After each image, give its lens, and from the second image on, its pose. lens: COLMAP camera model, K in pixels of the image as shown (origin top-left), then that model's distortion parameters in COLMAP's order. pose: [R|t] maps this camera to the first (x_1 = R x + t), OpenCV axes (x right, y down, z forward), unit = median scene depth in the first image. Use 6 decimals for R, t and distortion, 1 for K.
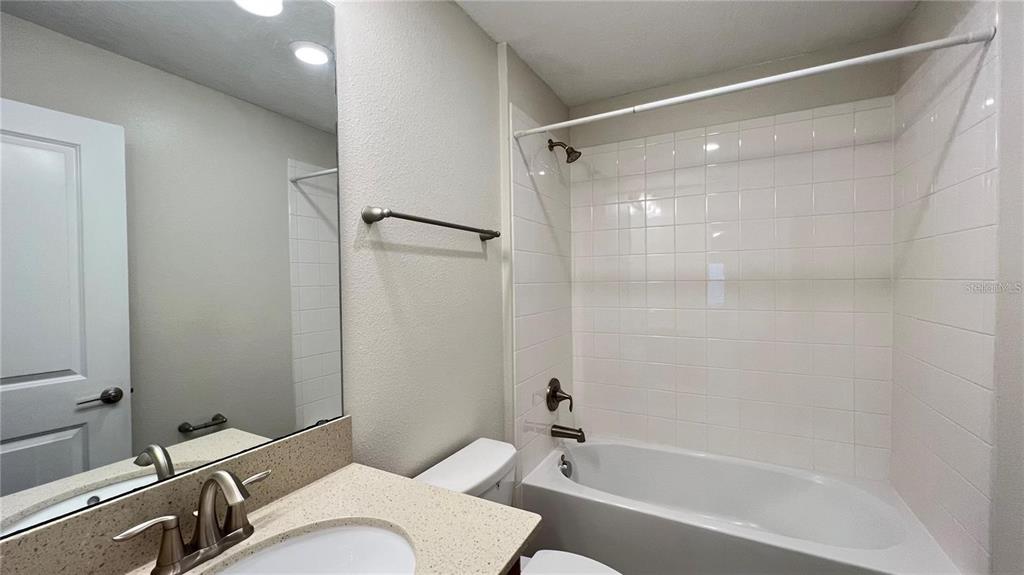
lens RADIAL K [[407.8, 0, 511.9], [0, 407.8, 284.7], [0, 0, 1]] dist [-0.002169, -0.000076]
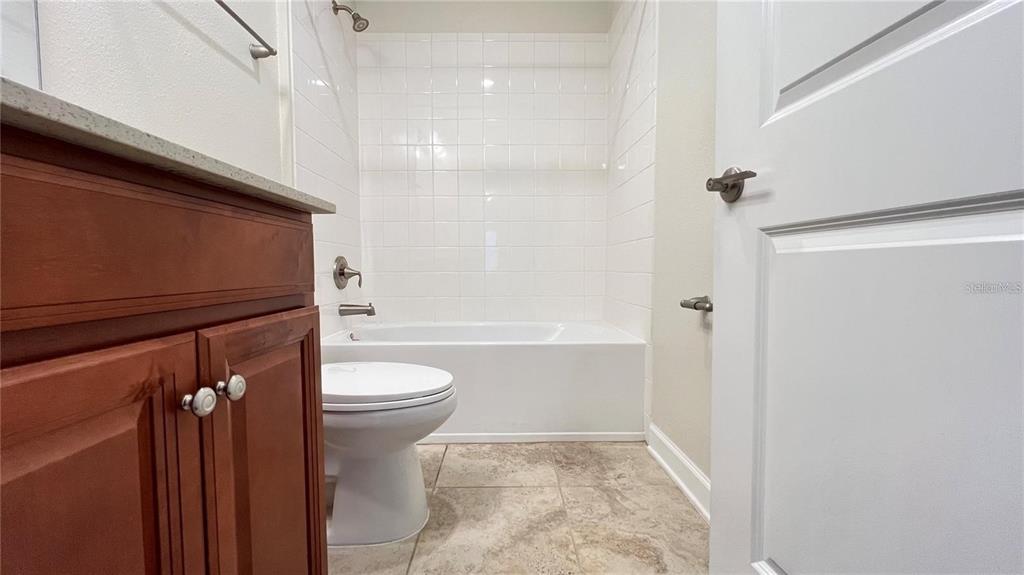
lens RADIAL K [[407.8, 0, 507.2], [0, 407.8, 288.0], [0, 0, 1]] dist [-0.002169, -0.000076]
pose [[0.878142, -0.011266, 0.478267, -0.013854], [0.004827, 0.999880, 0.014690, 0.298111], [-0.478375, -0.010592, 0.878092, -0.035310]]
